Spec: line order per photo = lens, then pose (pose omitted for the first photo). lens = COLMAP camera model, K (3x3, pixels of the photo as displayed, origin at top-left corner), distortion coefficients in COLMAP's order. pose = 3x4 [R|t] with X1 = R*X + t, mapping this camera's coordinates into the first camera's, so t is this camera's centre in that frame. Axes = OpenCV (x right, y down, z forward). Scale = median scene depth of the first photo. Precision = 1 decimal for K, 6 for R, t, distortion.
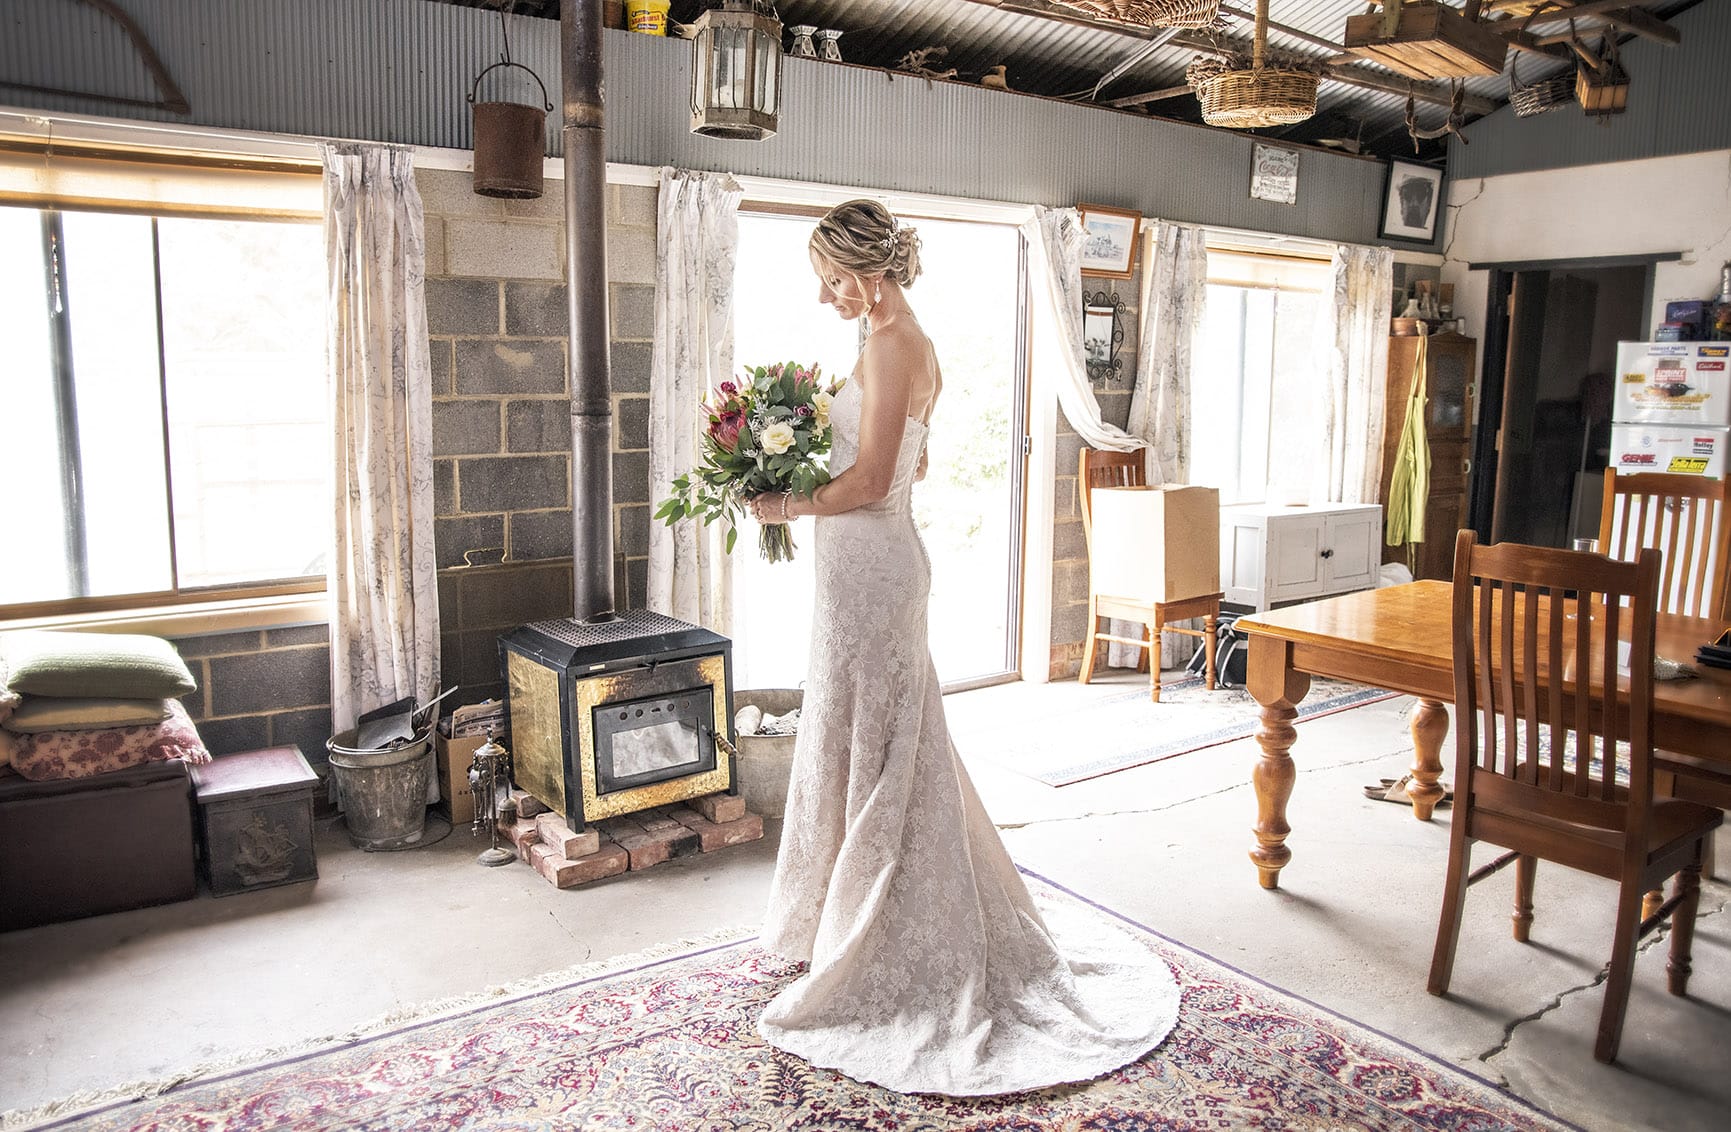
lens RADIAL K [[1317.2, 0, 868.1], [0, 1317.2, 562.4], [0, 0, 1]] dist [-0.082674, 0.007381]
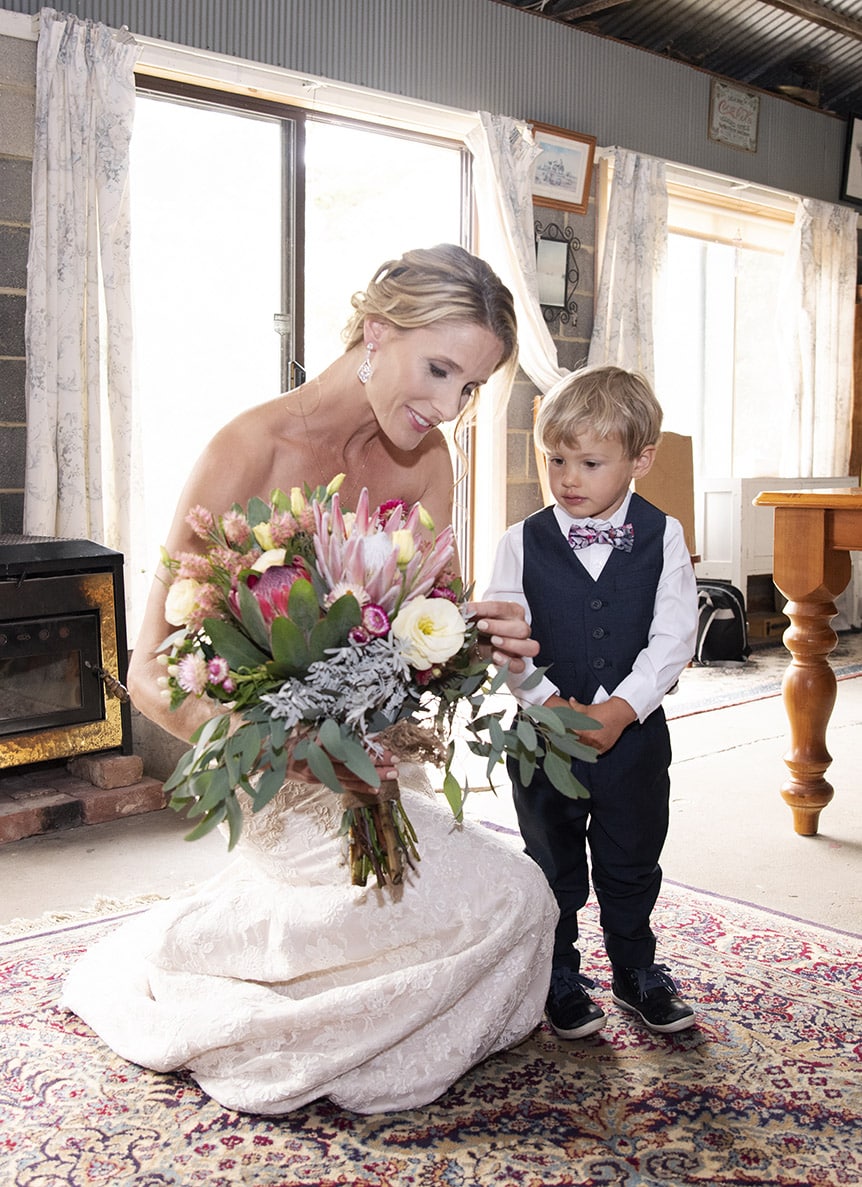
lens RADIAL K [[1309.0, 0, 429.4], [0, 1309.0, 592.9], [0, 0, 1]] dist [-0.082628, 0.000000]
pose [[0.994625, -0.014856, 0.102469, -0.001518], [0.019563, 0.998792, -0.045080, 0.133651], [-0.101676, 0.046842, 0.993714, 0.227152]]
